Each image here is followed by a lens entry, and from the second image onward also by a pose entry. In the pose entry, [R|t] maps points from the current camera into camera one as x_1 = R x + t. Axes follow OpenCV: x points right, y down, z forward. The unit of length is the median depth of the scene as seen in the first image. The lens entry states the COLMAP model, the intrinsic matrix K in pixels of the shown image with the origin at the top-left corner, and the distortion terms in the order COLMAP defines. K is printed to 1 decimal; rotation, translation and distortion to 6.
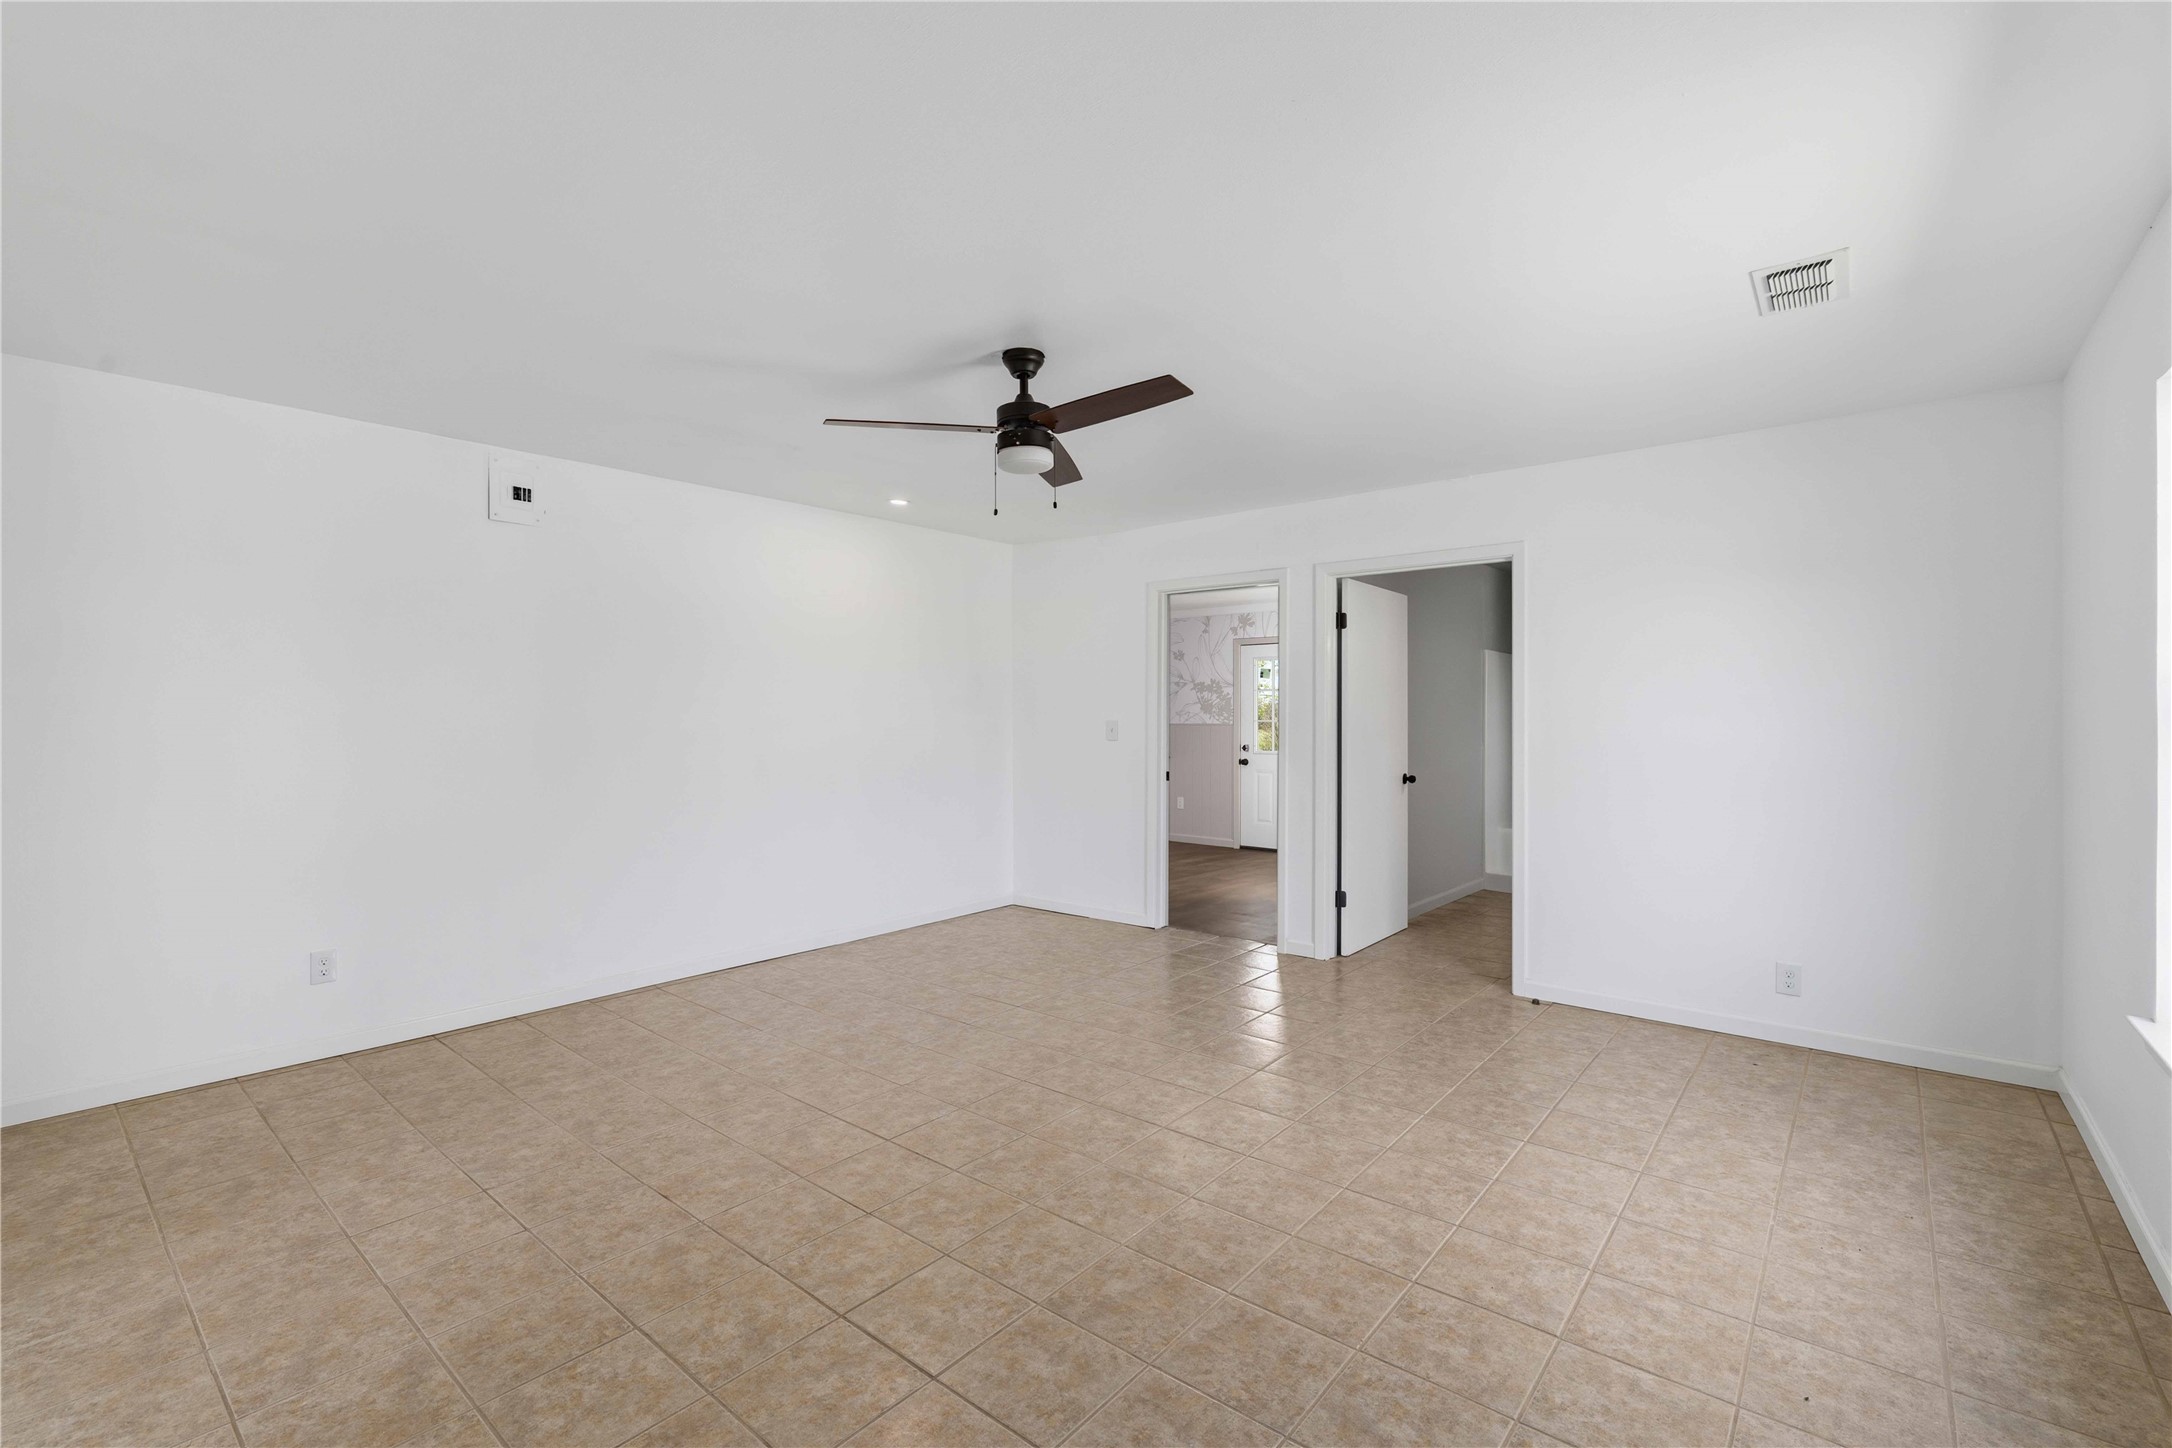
lens RADIAL K [[946.7, 0, 1083.3], [0, 946.7, 720.9], [0, 0, 1]] dist [0.013276, -0.000948]
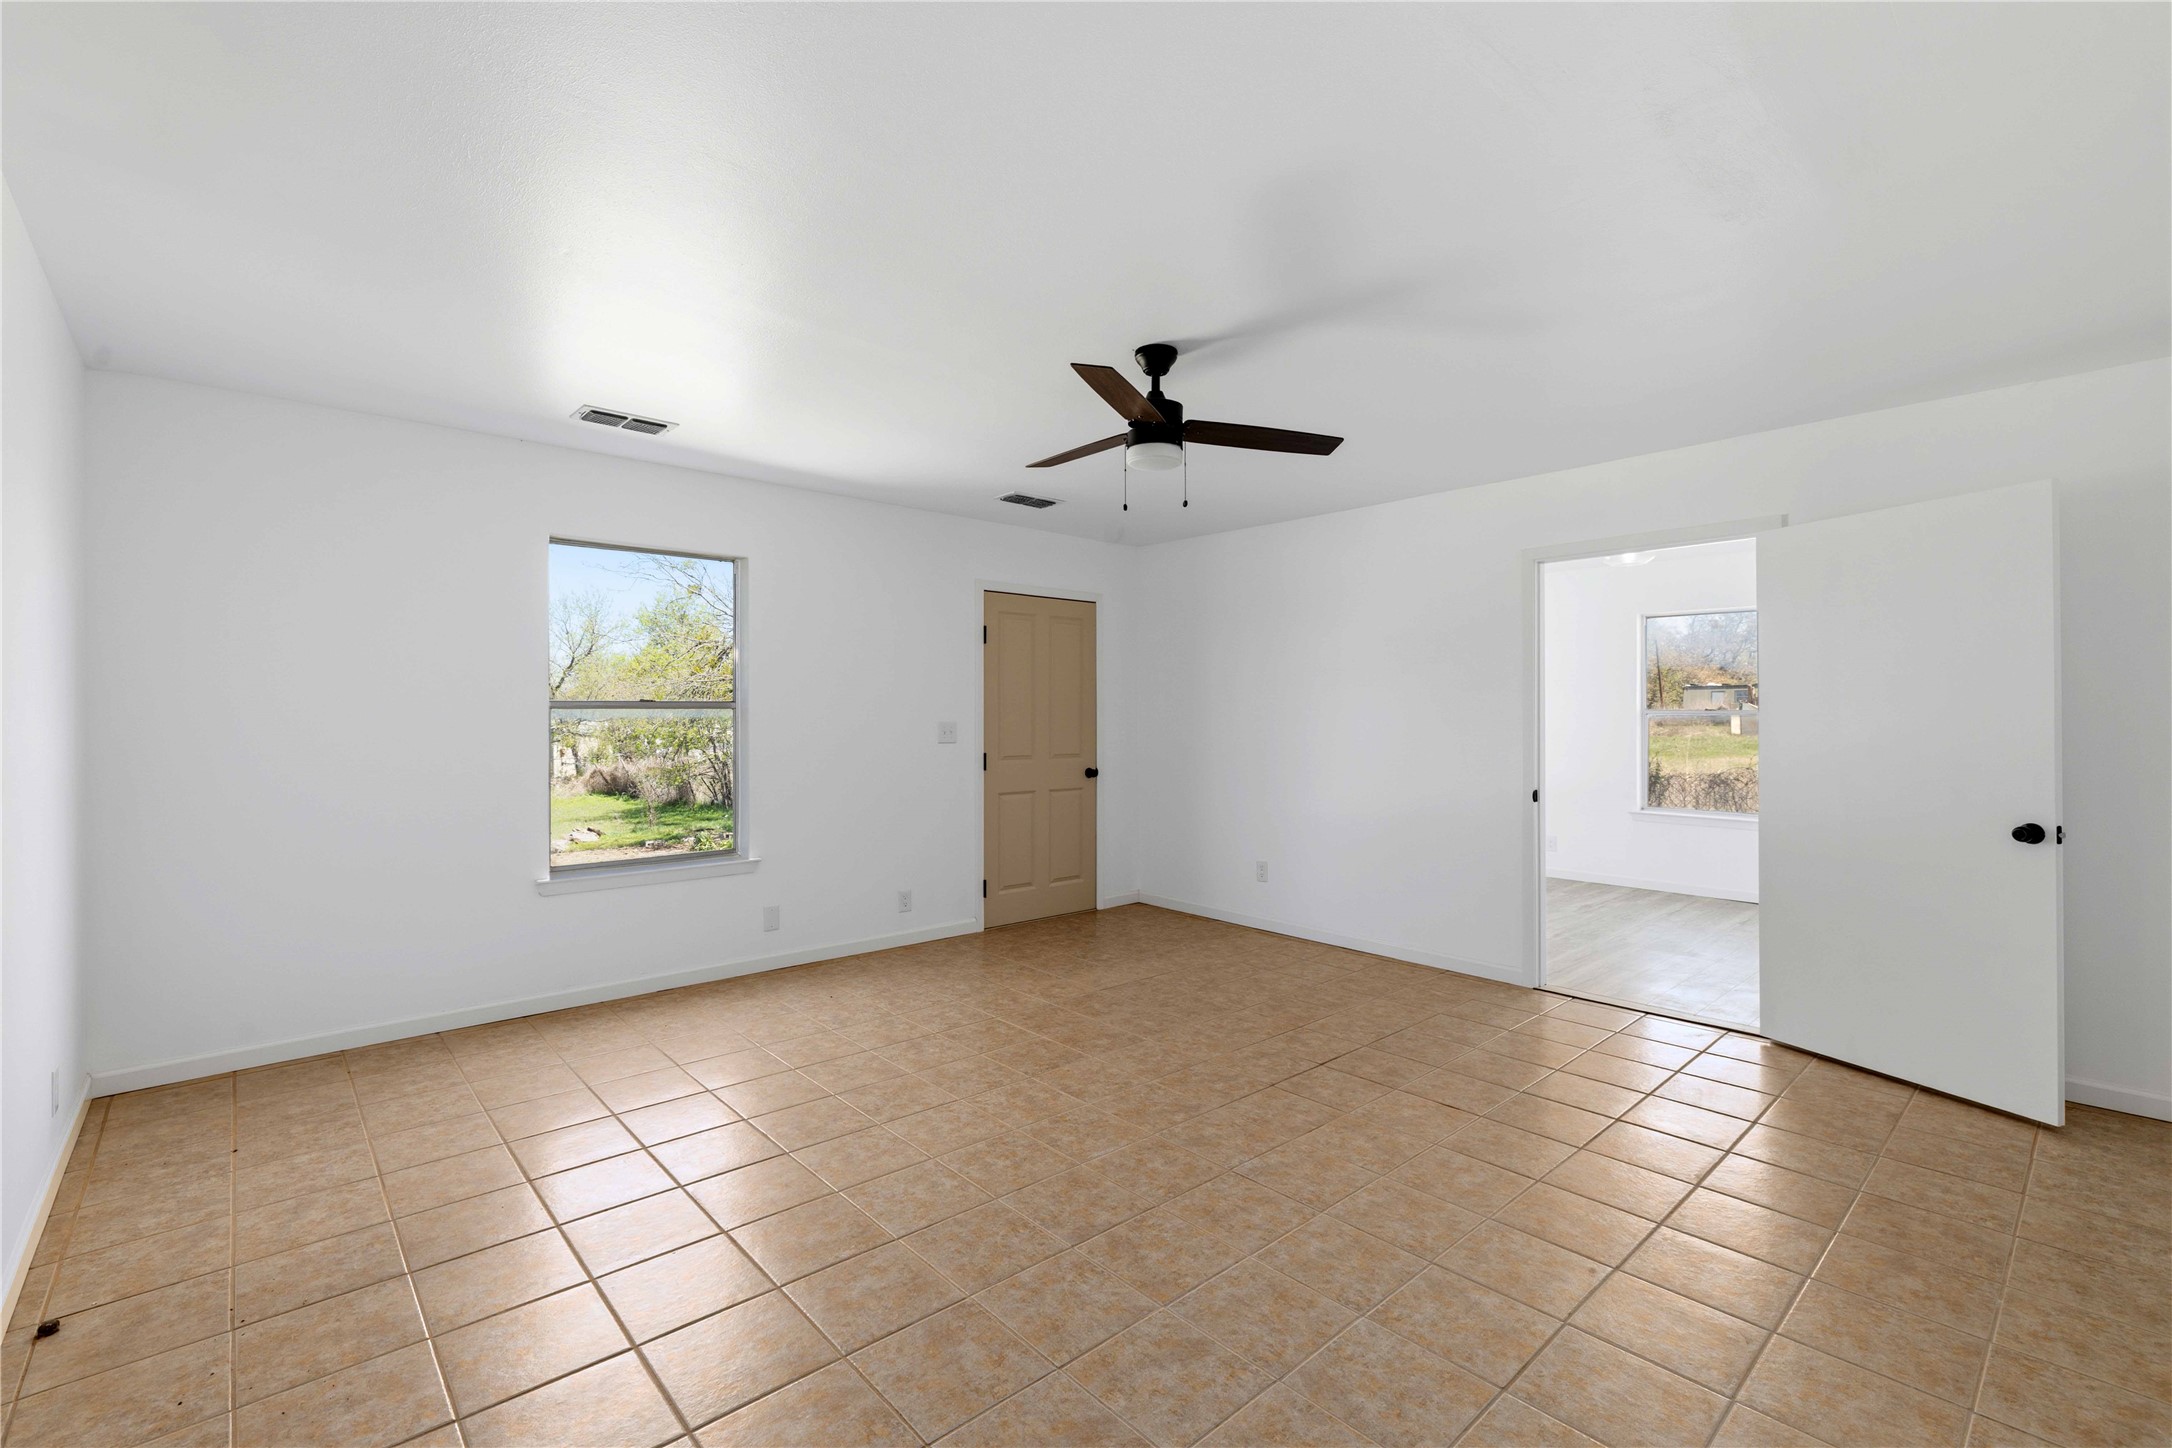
lens RADIAL K [[946.7, 0, 1086.0], [0, 946.7, 718.1], [0, 0, 1]] dist [0.013276, -0.000948]
pose [[-0.991114, -0.001370, 0.133008, -0.125800], [-0.000634, 0.999984, 0.005575, -0.005784], [-0.133013, 0.005442, -0.991099, 2.063436]]
